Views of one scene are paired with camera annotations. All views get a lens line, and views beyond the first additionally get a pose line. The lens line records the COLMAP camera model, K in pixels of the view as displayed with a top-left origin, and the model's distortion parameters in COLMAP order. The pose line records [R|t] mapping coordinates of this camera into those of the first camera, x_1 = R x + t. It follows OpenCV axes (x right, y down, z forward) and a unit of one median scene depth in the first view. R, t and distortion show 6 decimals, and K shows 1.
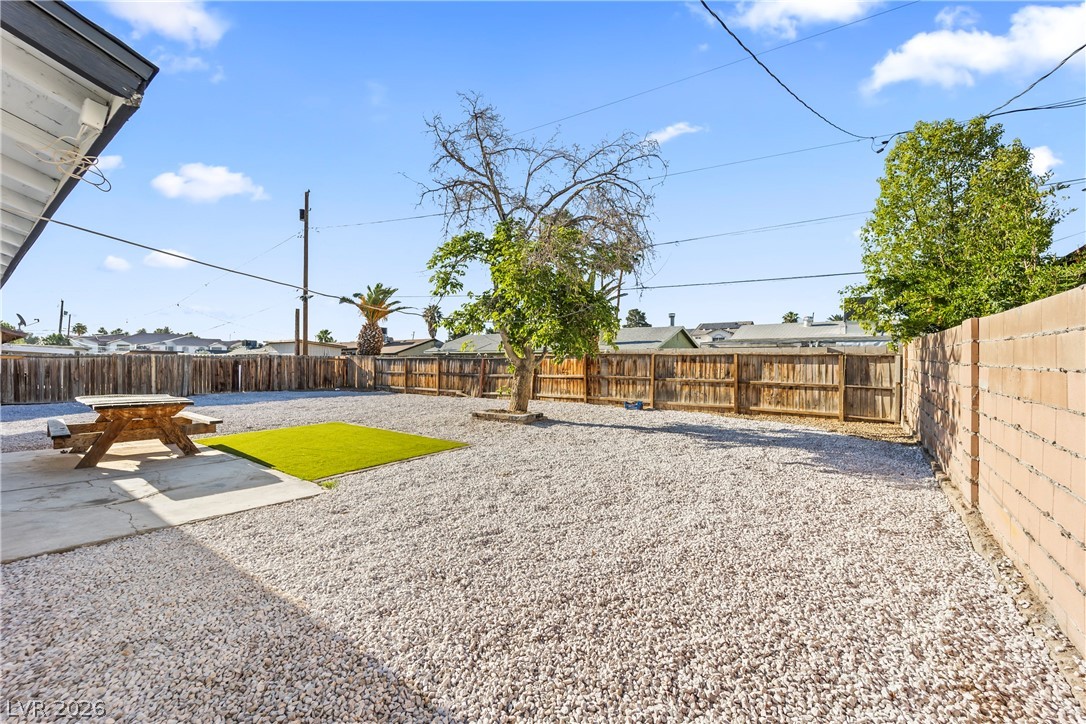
lens RADIAL K [[432.2, 0, 539.9], [0, 432.2, 364.4], [0, 0, 1]] dist [0.011435, -0.006117]
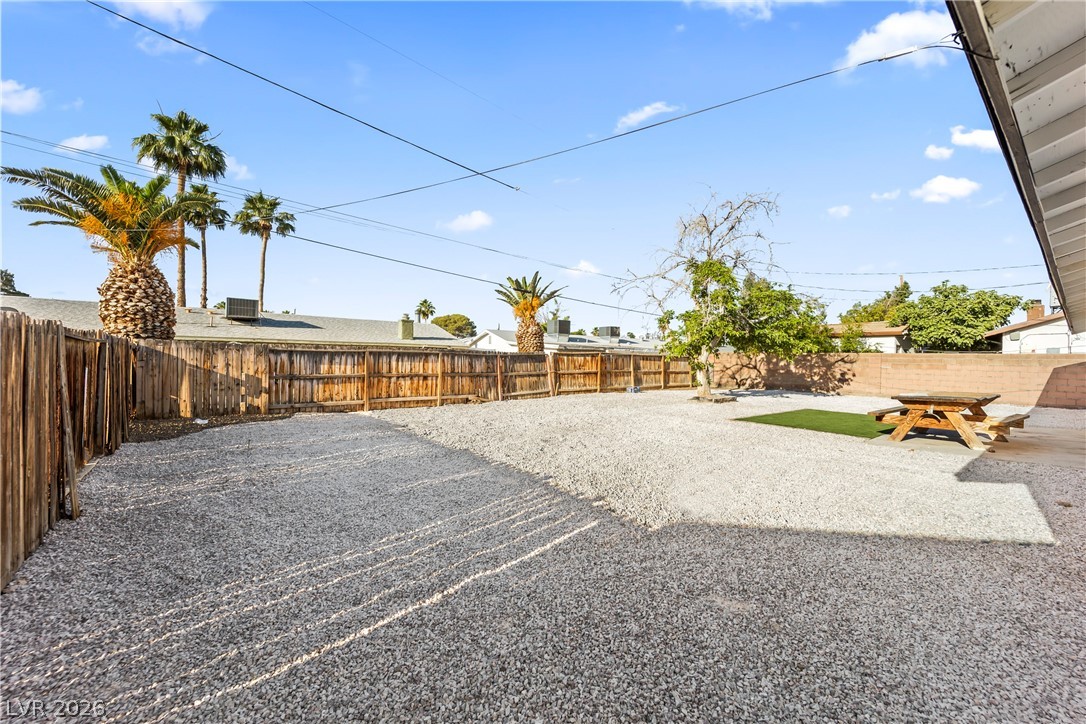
lens RADIAL K [[432.2, 0, 536.9], [0, 432.2, 360.5], [0, 0, 1]] dist [0.011435, -0.006117]
pose [[0.239500, -0.001913, 0.970895, -0.921439], [-0.003954, 0.999988, 0.002946, -0.004981], [-0.970888, -0.004544, 0.239489, 0.701148]]
